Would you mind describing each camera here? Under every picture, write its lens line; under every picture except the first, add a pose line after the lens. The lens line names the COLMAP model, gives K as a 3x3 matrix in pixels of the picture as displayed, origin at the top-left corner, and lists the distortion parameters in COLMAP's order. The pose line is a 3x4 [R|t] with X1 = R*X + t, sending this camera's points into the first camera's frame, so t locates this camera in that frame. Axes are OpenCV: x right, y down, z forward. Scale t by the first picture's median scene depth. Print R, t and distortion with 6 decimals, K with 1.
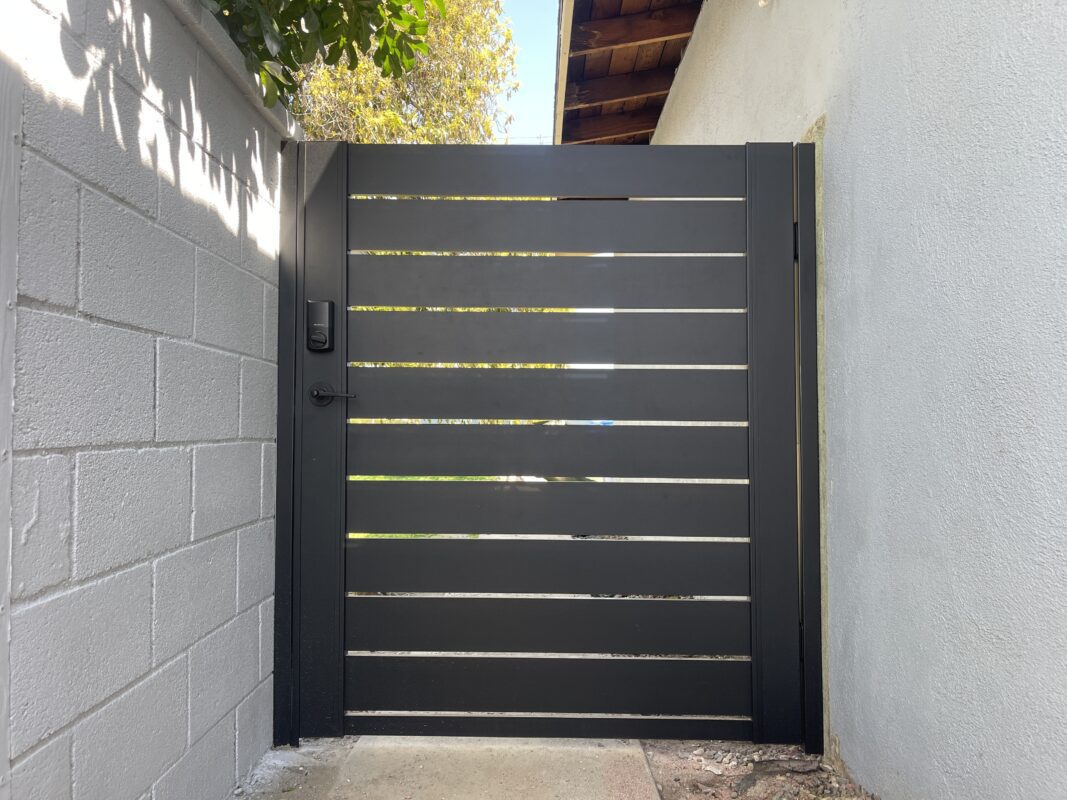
lens RADIAL K [[771.8, 0, 532.8], [0, 771.8, 397.4], [0, 0, 1]] dist [0.039504, -0.042870]
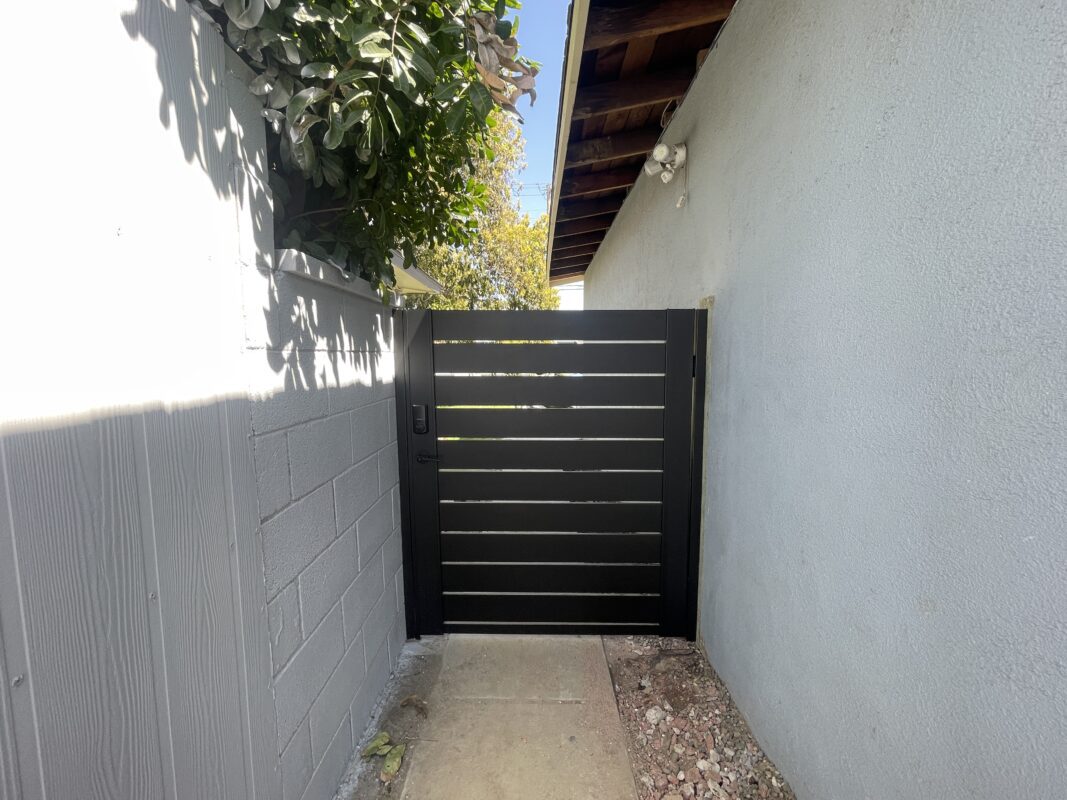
lens RADIAL K [[441.0, 0, 535.0], [0, 441.0, 403.0], [0, 0, 1]] dist [-0.002310, 0.001747]
pose [[0.999962, -0.008715, -0.000319, -0.015141], [0.008664, 0.988643, 0.150030, -0.283875], [-0.000993, -0.150027, 0.988681, 0.021539]]
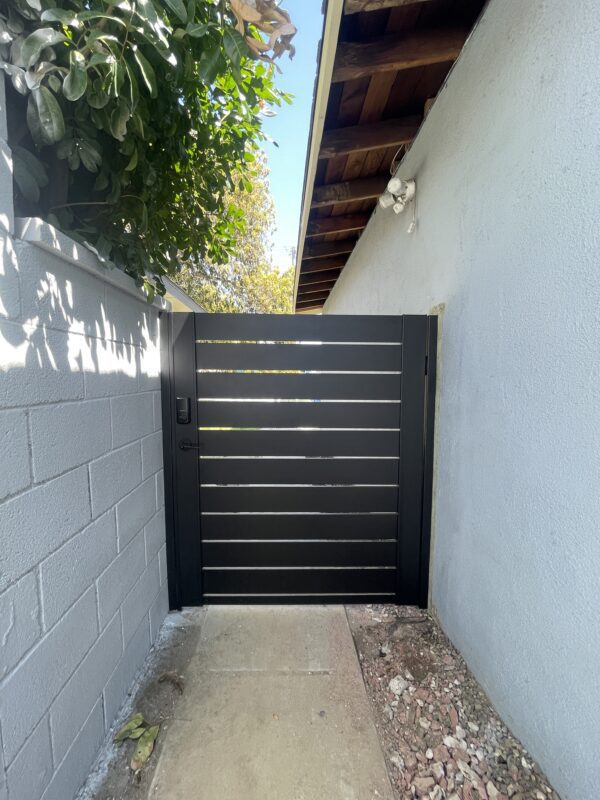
lens RADIAL K [[330.6, 0, 293.1], [0, 330.6, 401.8], [0, 0, 1]] dist [-0.002310, 0.001747]
pose [[0.999482, -0.003328, 0.032004, -0.026054], [-0.000608, 0.992507, 0.122190, -0.222599], [-0.032171, -0.122146, 0.991991, 0.174733]]
